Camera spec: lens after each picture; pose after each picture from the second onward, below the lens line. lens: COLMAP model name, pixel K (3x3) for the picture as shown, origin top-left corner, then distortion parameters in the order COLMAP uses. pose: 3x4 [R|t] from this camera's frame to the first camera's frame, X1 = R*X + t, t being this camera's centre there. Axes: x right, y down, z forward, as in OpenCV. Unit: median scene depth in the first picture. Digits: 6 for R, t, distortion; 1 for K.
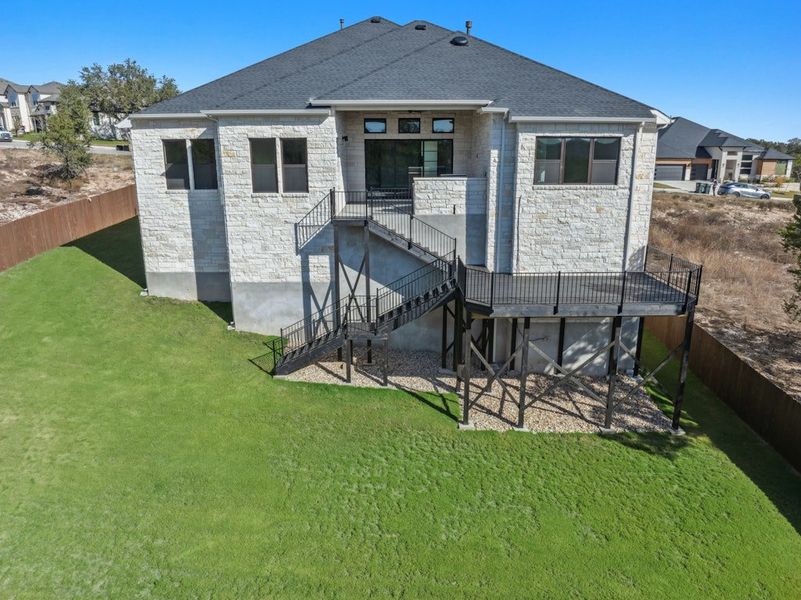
lens RADIAL K [[575.6, 0, 397.6], [0, 575.6, 335.1], [0, 0, 1]] dist [-0.004745, -0.002935]
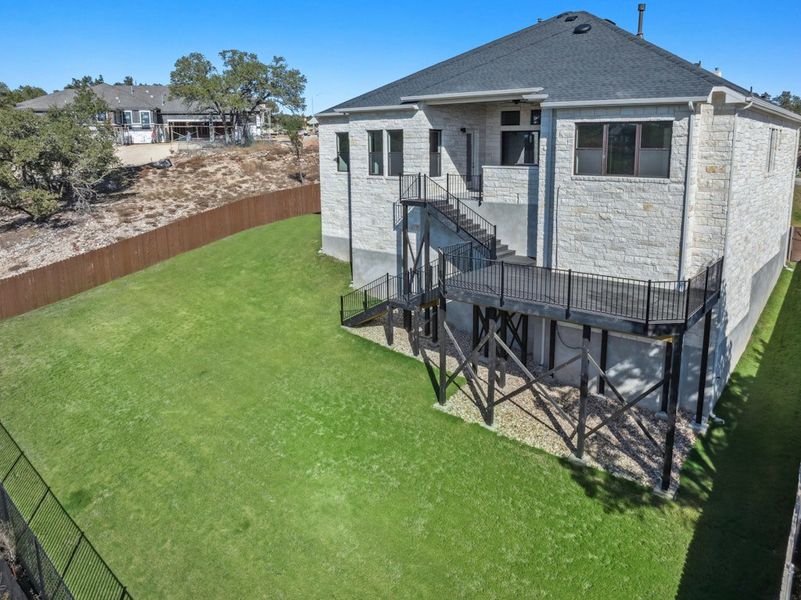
lens RADIAL K [[603.4, 0, 400.5], [0, 603.4, 300.0], [0, 0, 1]] dist [-0.004860, -0.003774]
pose [[0.745523, 0.163536, -0.646105, 0.657140], [-0.204887, 0.978720, 0.011310, -0.020375], [0.634206, 0.123947, 0.763165, 0.113567]]
